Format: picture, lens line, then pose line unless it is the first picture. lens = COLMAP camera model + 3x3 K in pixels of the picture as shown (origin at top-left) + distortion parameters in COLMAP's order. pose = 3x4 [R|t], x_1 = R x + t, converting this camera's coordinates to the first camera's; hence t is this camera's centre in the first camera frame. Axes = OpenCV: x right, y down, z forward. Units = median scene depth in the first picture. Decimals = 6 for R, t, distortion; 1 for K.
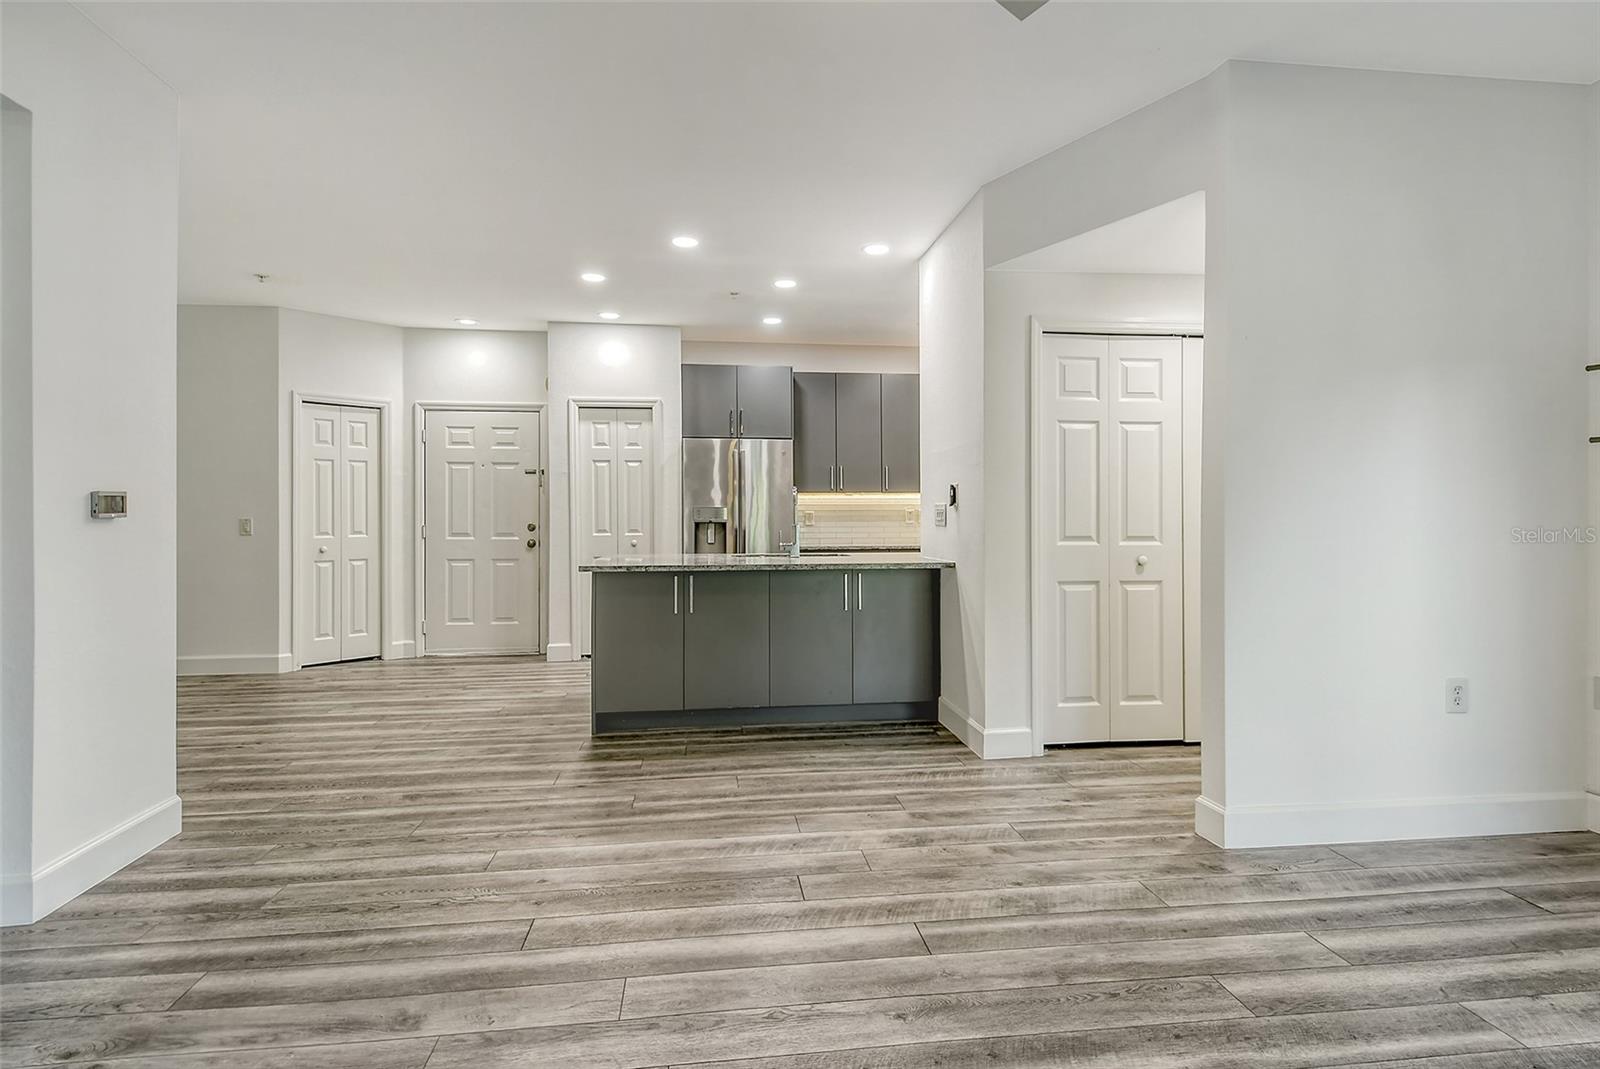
lens RADIAL K [[828.6, 0, 800.0], [0, 828.6, 534.5], [0, 0, 1]] dist [-0.042992, -0.000286]
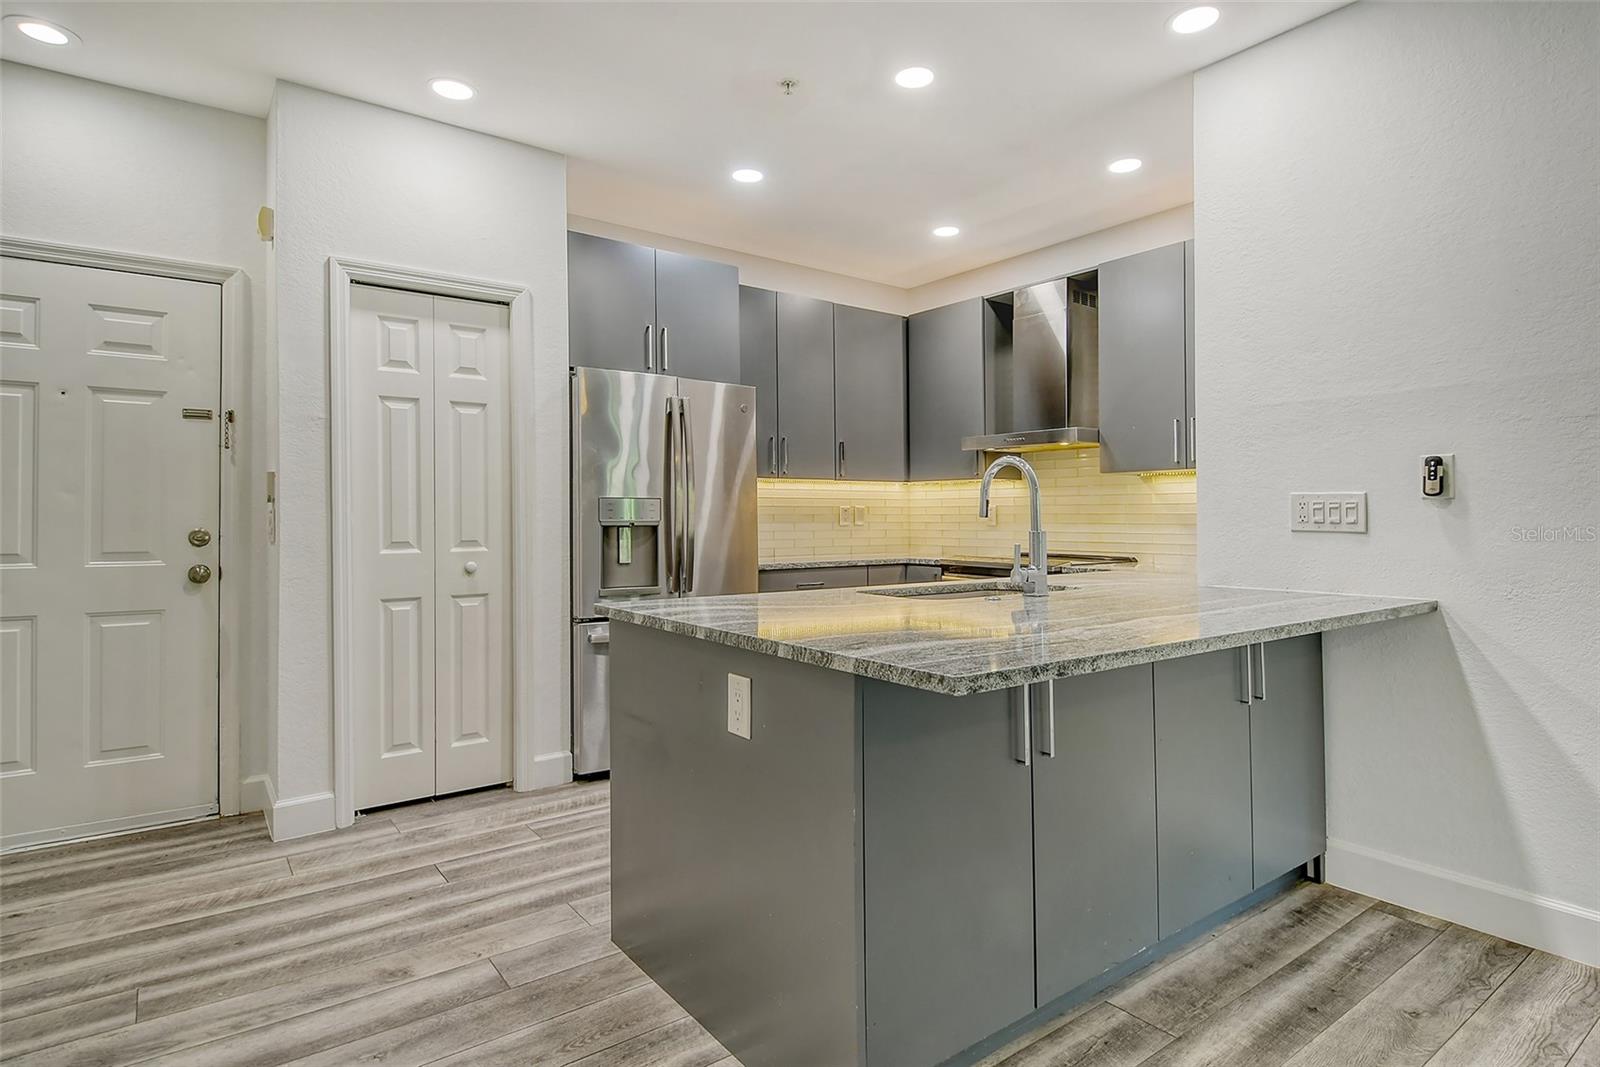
lens RADIAL K [[847.0, 0, 794.7], [0, 847.0, 515.7], [0, 0, 1]] dist [0.020624, -0.024407]
pose [[0.867748, -0.000157, 0.497005, -0.549926], [0.010788, 0.999770, -0.018519, -0.018410], [-0.496888, 0.021432, 0.867550, 0.879080]]
